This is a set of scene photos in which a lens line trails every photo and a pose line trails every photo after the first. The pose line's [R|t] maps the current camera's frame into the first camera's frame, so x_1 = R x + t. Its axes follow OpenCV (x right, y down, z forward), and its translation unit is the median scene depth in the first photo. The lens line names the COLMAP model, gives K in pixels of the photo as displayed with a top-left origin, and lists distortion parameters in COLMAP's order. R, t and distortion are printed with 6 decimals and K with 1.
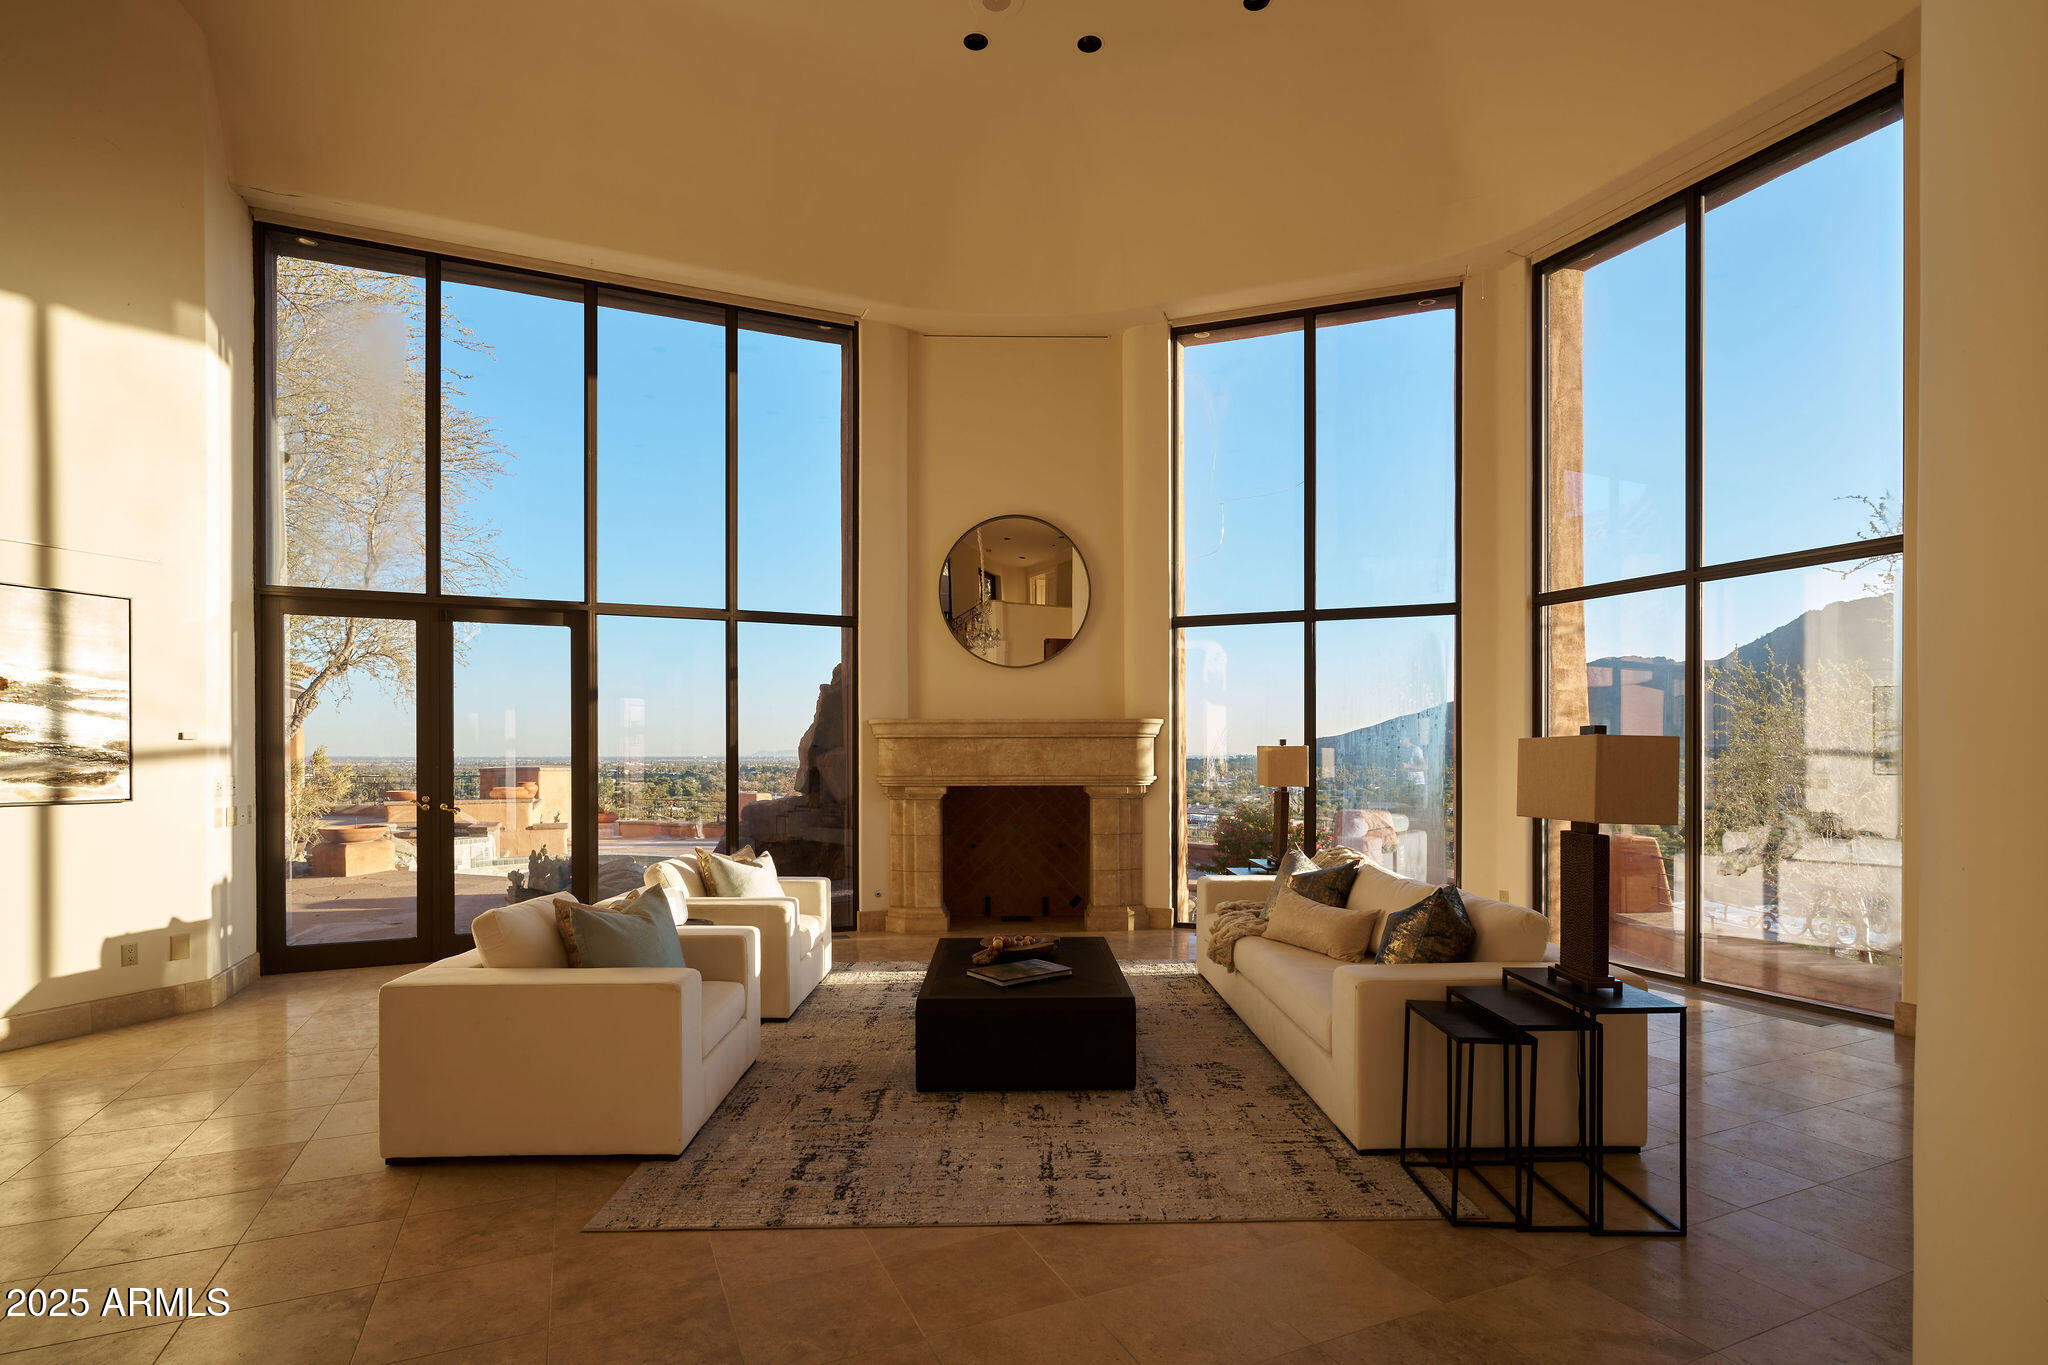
lens RADIAL K [[980.1, 0, 1027.3], [0, 980.1, 764.7], [0, 0, 1]] dist [-0.000264, -0.001770]
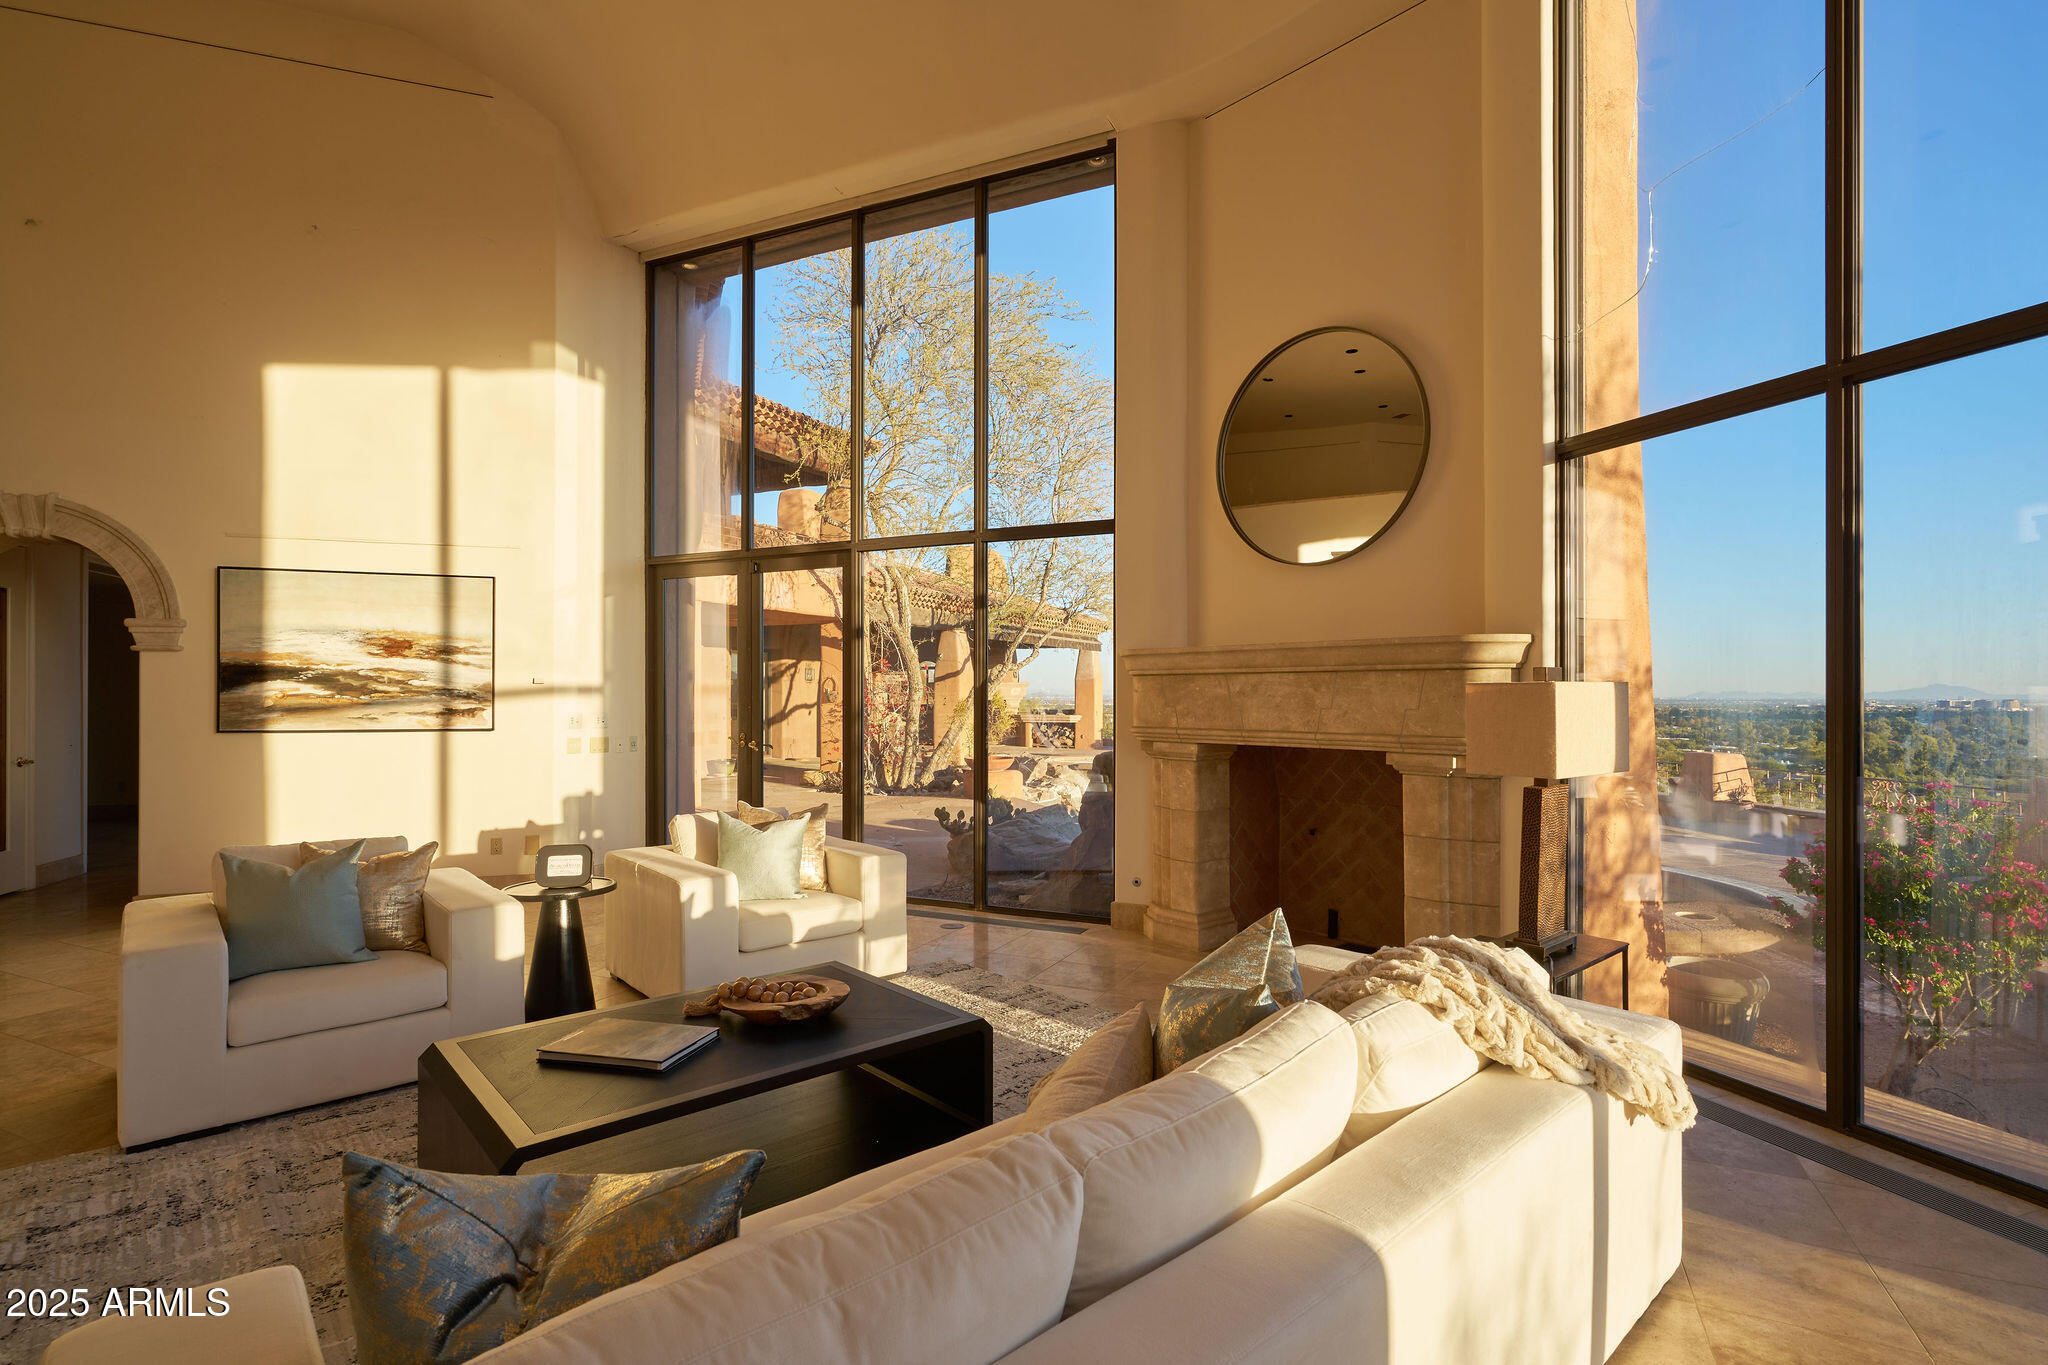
lens RADIAL K [[980.1, 0, 1012.3], [0, 980.1, 699.8], [0, 0, 1]] dist [-0.000264, -0.001770]
pose [[0.656868, 0.008022, -0.753963, 0.508346], [-0.011060, 0.999938, 0.001003, -0.011557], [0.753925, 0.007680, 0.656916, 0.621458]]
